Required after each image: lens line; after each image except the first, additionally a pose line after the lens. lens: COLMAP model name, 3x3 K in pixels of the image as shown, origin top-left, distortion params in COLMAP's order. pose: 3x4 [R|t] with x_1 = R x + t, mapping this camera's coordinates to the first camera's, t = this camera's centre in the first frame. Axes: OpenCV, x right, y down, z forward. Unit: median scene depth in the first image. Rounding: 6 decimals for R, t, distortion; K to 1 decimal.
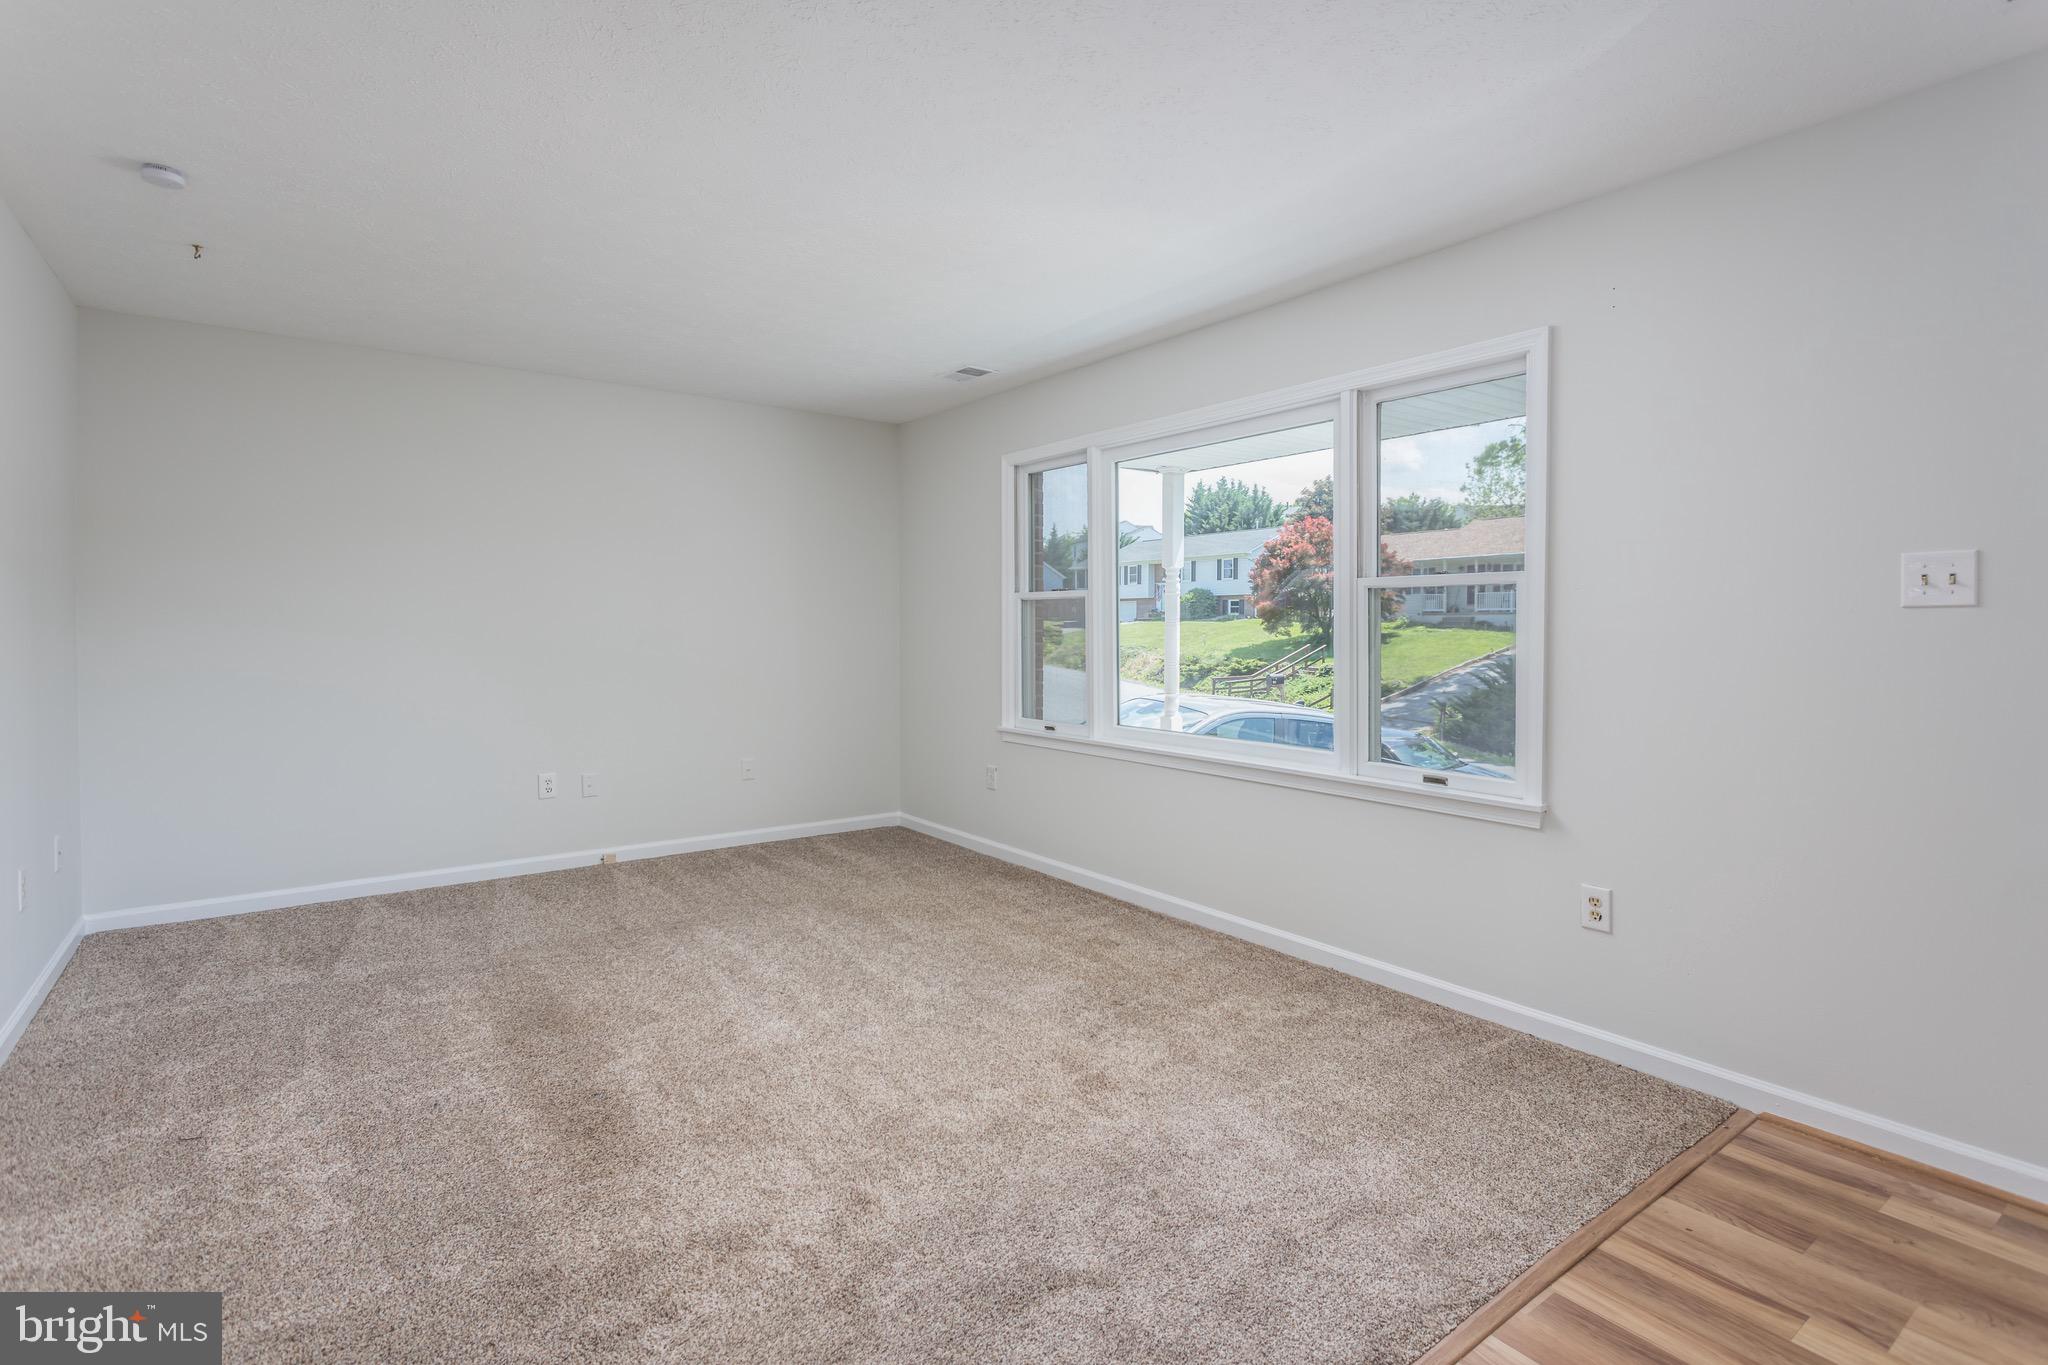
lens RADIAL K [[988.0, 0, 1023.4], [0, 988.0, 634.6], [0, 0, 1]] dist [0.002319, -0.000213]
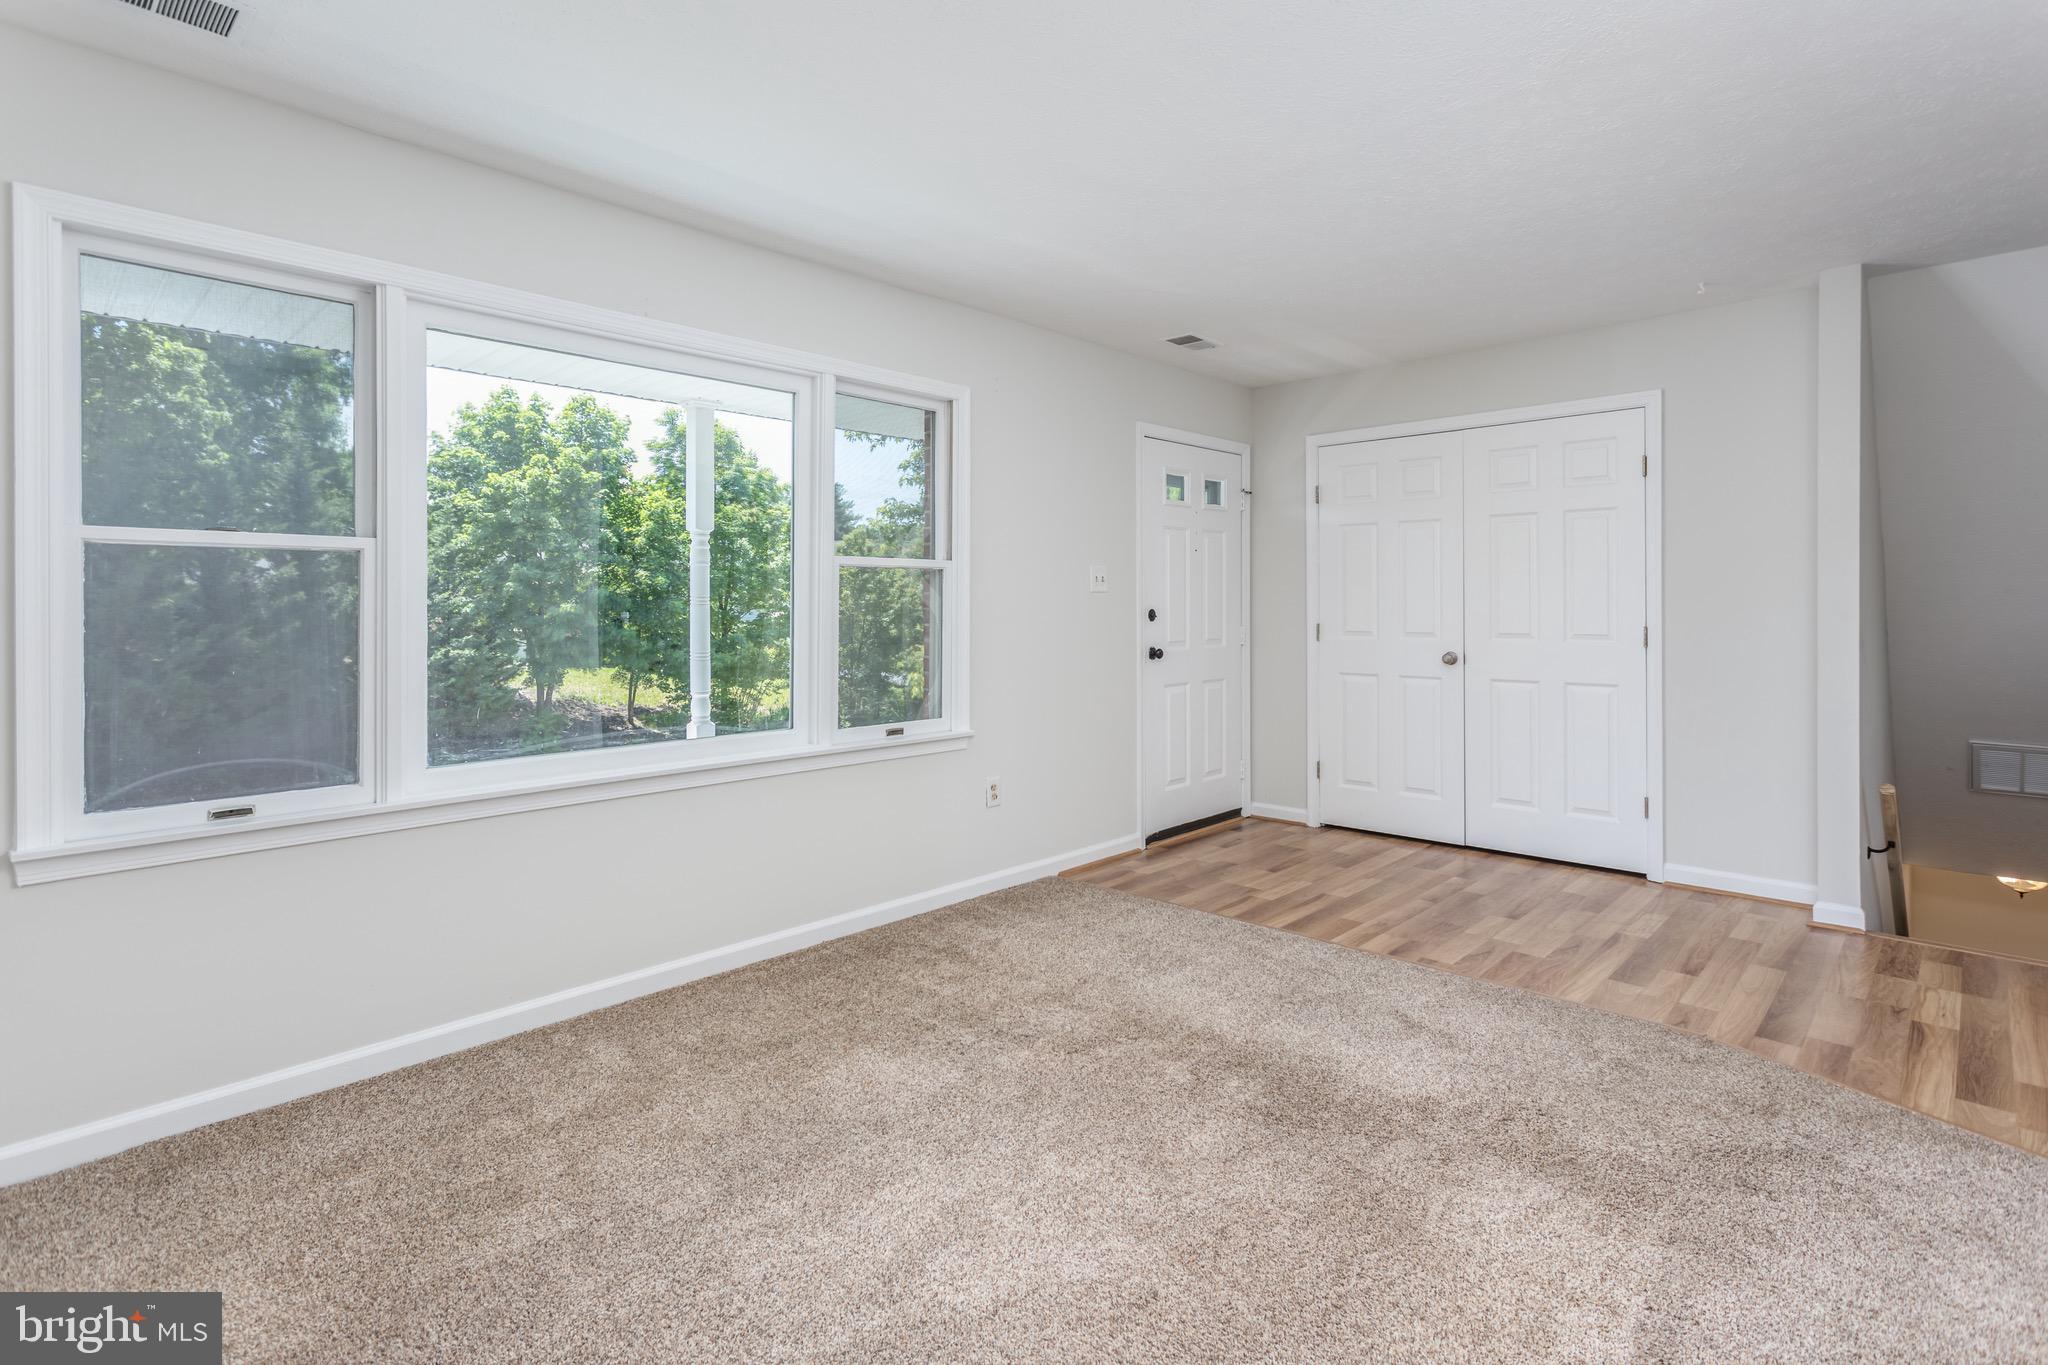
lens RADIAL K [[988.0, 0, 1036.5], [0, 988.0, 595.1], [0, 0, 1]] dist [0.002319, -0.000213]
pose [[-0.171837, 0.007979, 0.985093, -0.786293], [0.011187, 0.999919, -0.006147, -0.007623], [-0.985062, 0.009964, -0.171913, 1.043650]]
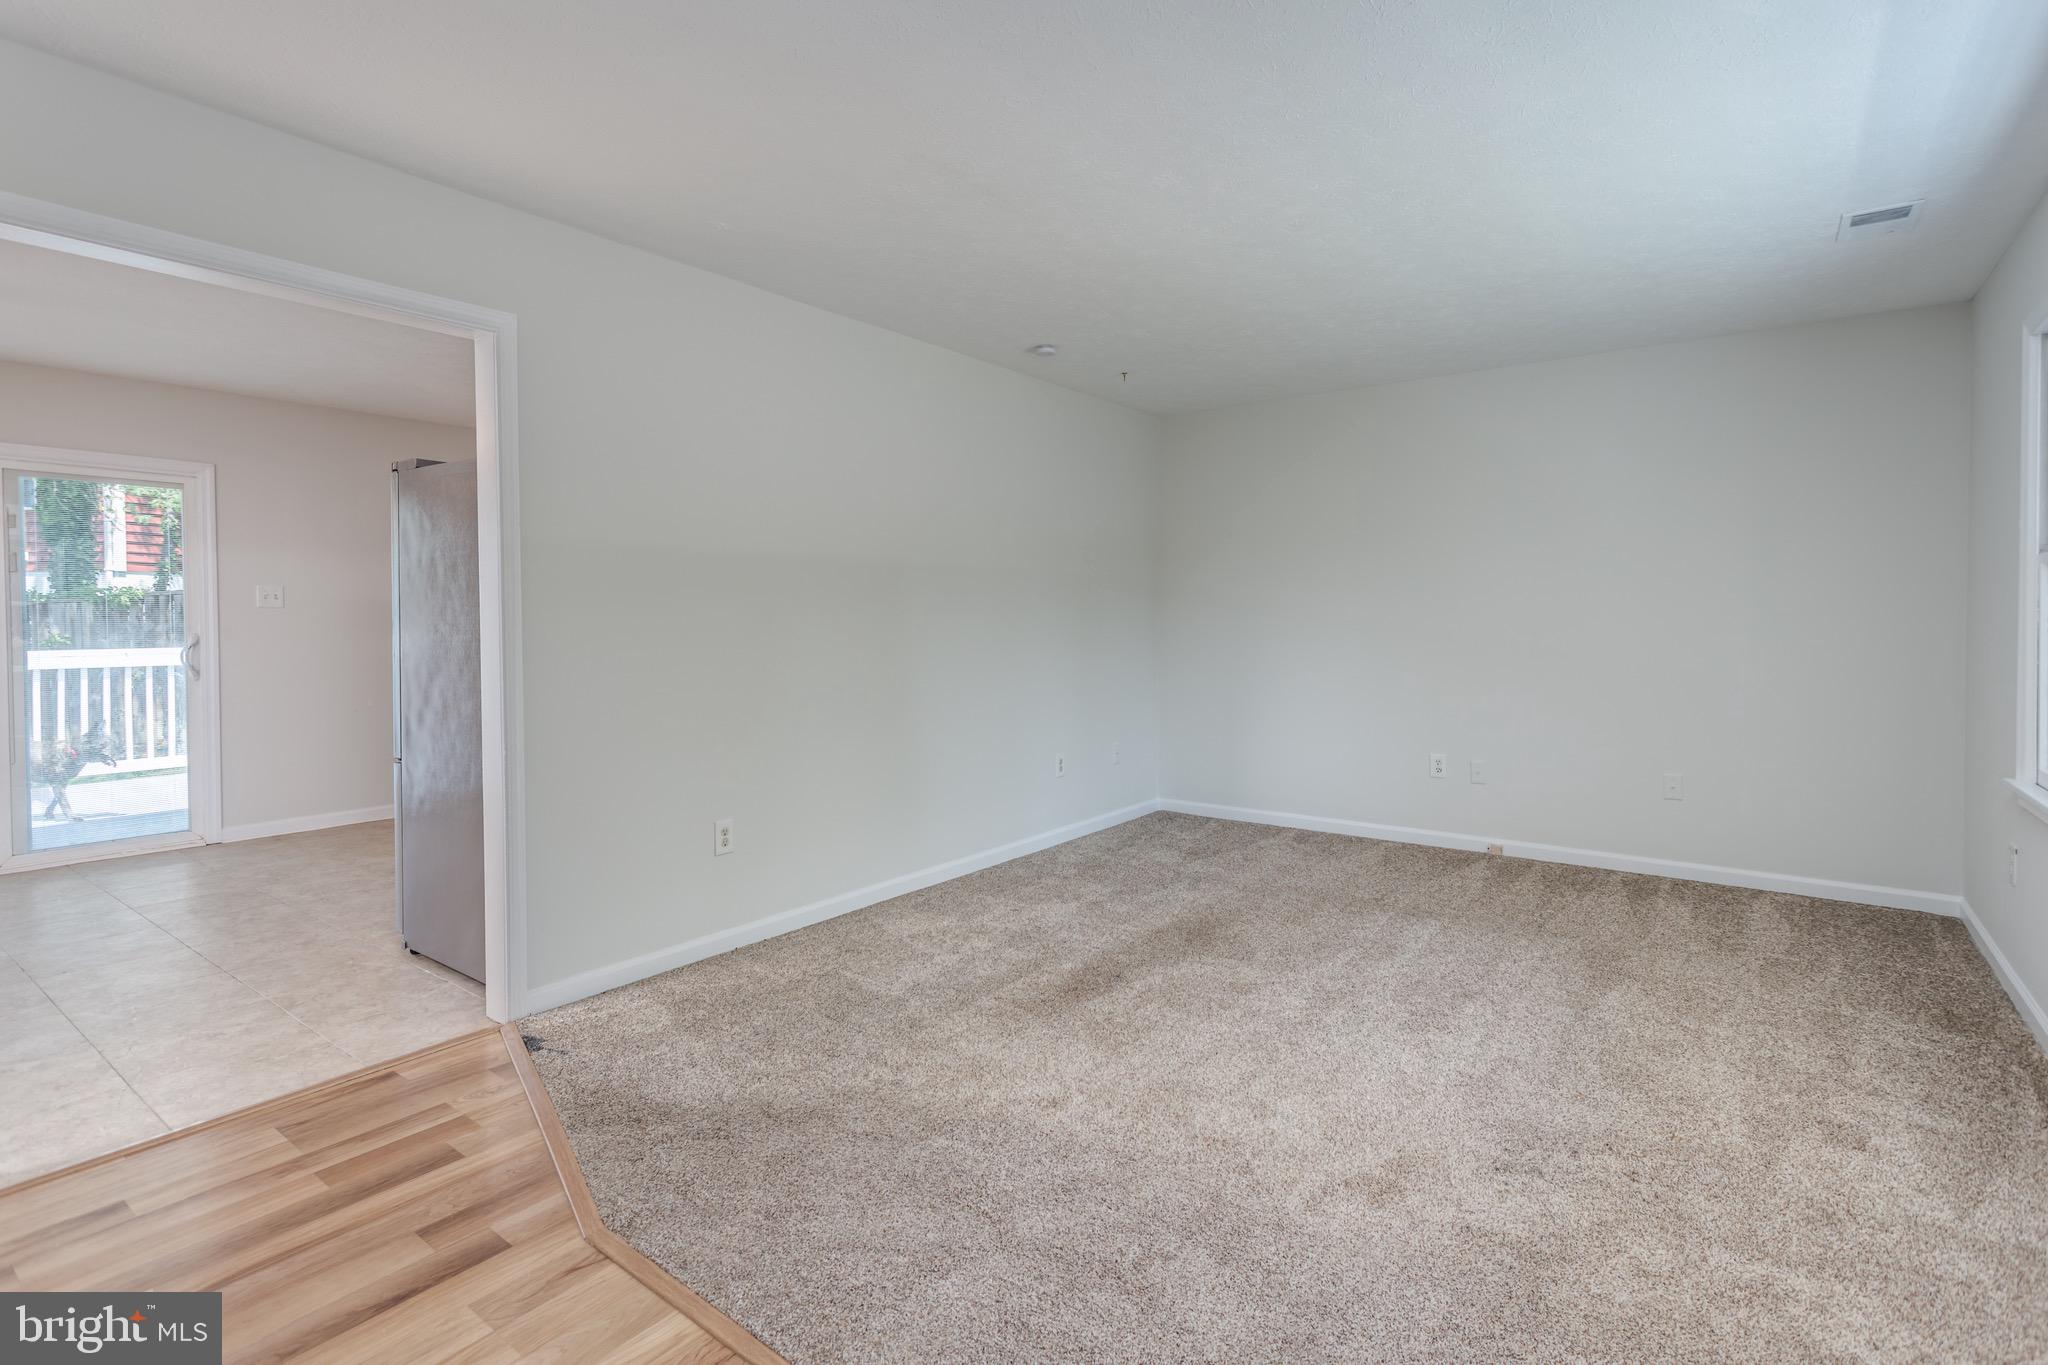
lens RADIAL K [[988.0, 0, 1015.7], [0, 988.0, 630.9], [0, 0, 1]] dist [0.002319, -0.000213]
pose [[0.266601, 0.008933, -0.963766, 0.618067], [-0.002475, 0.999960, 0.008583, 0.000245], [0.963804, 0.000097, 0.266612, 0.415275]]
